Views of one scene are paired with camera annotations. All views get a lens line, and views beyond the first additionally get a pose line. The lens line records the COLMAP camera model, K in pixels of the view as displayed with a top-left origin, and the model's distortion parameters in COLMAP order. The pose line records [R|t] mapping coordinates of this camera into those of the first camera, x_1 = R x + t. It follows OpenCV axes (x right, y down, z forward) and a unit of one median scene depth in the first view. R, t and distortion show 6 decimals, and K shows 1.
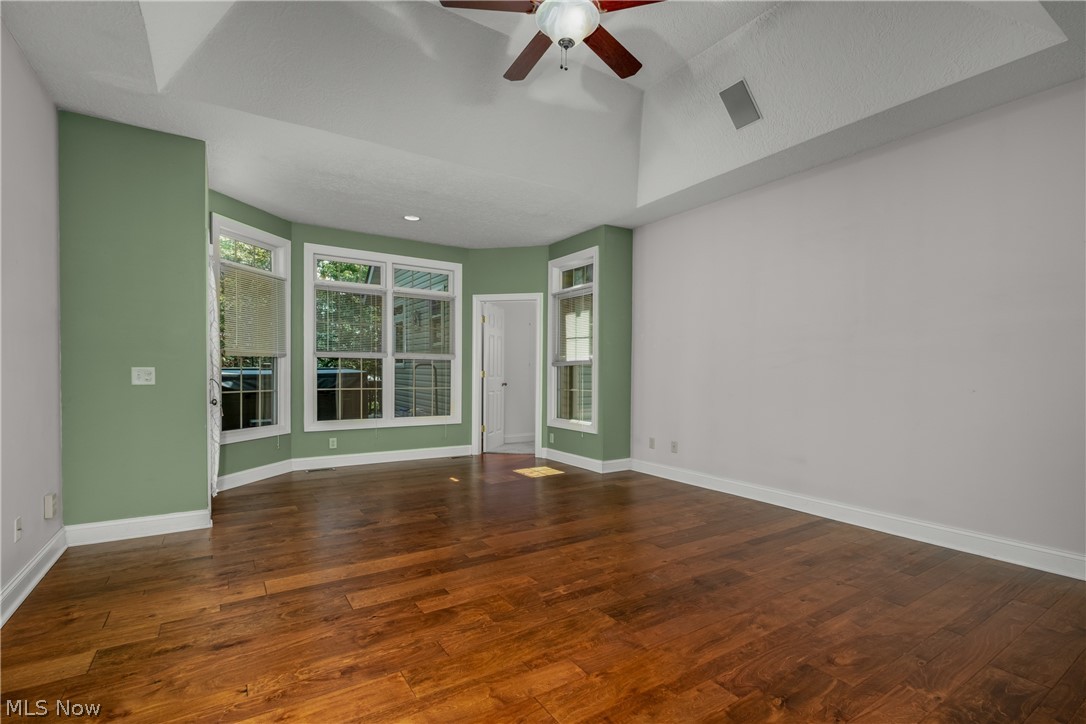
lens RADIAL K [[489.2, 0, 548.4], [0, 489.2, 365.8], [0, 0, 1]] dist [0.004310, -0.004734]
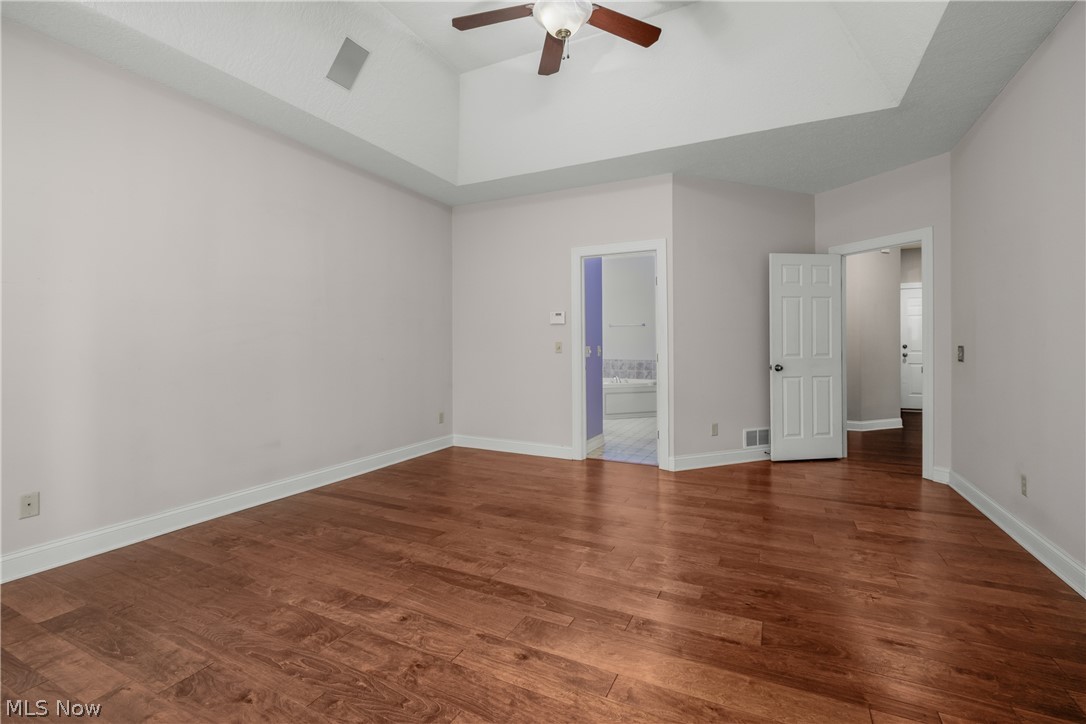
lens RADIAL K [[489.2, 0, 549.2], [0, 489.2, 356.0], [0, 0, 1]] dist [0.004310, -0.004734]
pose [[-0.510132, -0.022242, 0.859809, -0.692167], [-0.007594, 0.999743, 0.021356, -0.001404], [-0.860063, 0.004365, -0.510170, 1.293607]]
